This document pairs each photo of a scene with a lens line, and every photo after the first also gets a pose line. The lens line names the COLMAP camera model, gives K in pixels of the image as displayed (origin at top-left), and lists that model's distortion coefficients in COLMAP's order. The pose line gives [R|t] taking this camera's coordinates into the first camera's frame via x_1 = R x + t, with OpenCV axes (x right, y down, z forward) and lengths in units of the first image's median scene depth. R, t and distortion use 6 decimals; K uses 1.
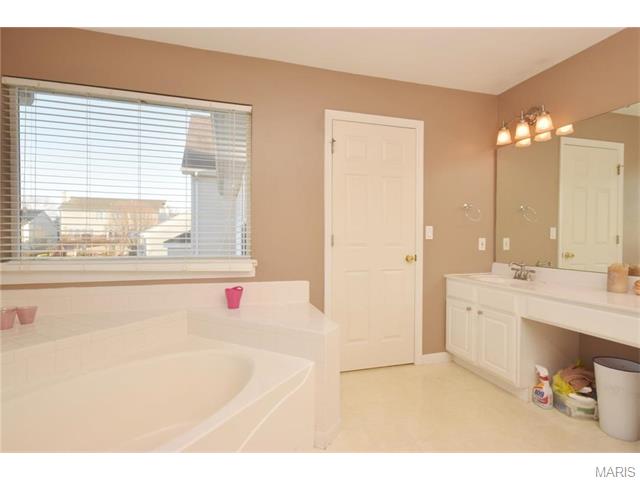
lens RADIAL K [[355.0, 0, 320.0], [0, 355.0, 240.0], [0, 0, 1]] dist [0.003571, 0.001235]
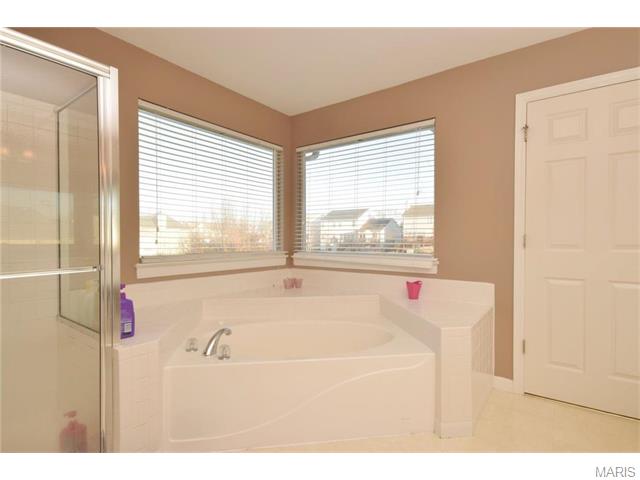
lens RADIAL K [[321.9, 0, 320.0], [0, 321.9, 240.0], [0, 0, 1]] dist [0.000448, 0.000226]
pose [[0.584602, 0.000638, -0.811320, 0.385548], [-0.002748, 0.999996, -0.001193, 0.001259], [0.811316, 0.002927, 0.584601, 0.124283]]
